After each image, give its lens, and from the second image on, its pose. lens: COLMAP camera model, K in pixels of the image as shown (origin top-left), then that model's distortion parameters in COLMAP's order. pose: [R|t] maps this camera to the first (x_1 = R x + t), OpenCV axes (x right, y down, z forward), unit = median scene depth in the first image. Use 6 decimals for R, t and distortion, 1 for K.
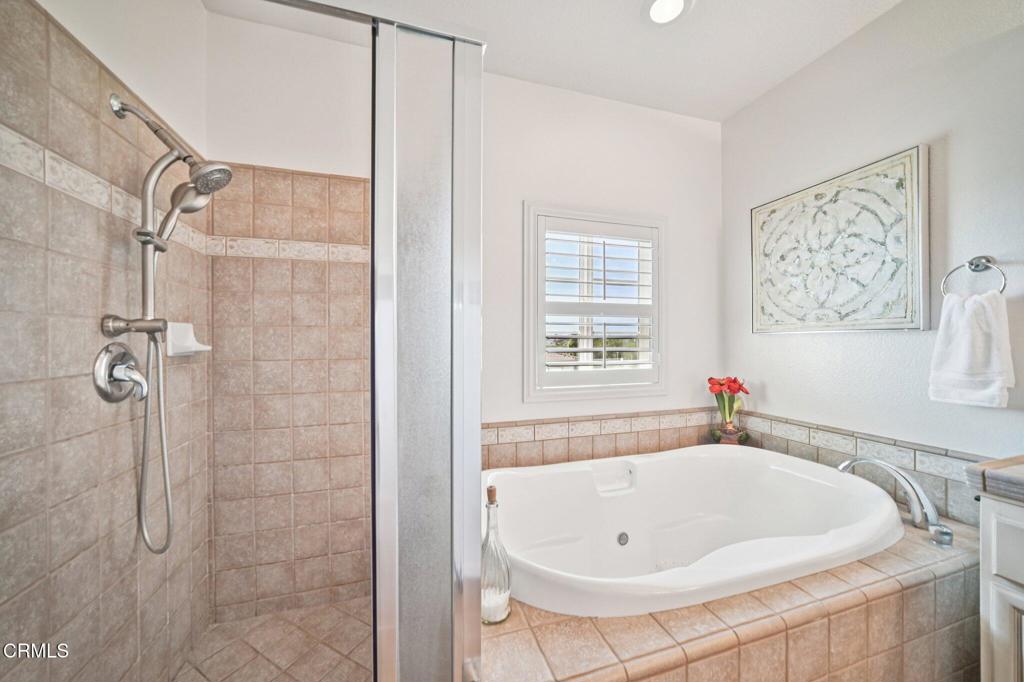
lens RADIAL K [[375.4, 0, 505.3], [0, 375.4, 339.9], [0, 0, 1]] dist [-0.016552, 0.002411]
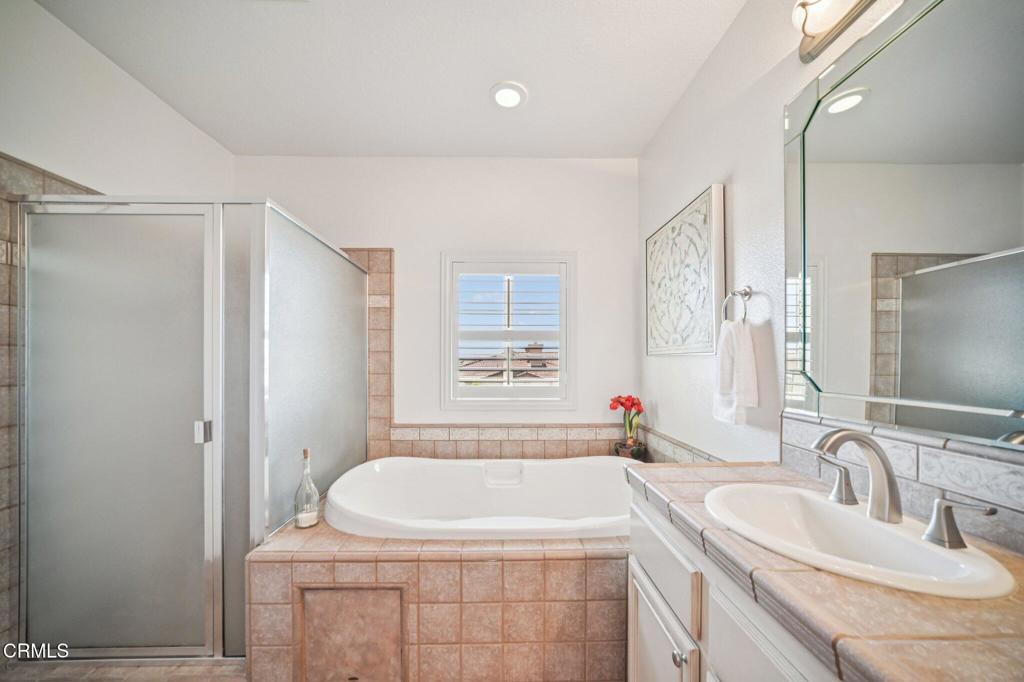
lens RADIAL K [[375.4, 0, 500.9], [0, 375.4, 362.7], [0, 0, 1]] dist [-0.016552, 0.002411]
pose [[0.959983, 0.006482, -0.279982, 0.595725], [-0.003838, 0.999943, 0.009992, -0.006869], [0.280031, -0.008518, 0.959953, -0.166491]]
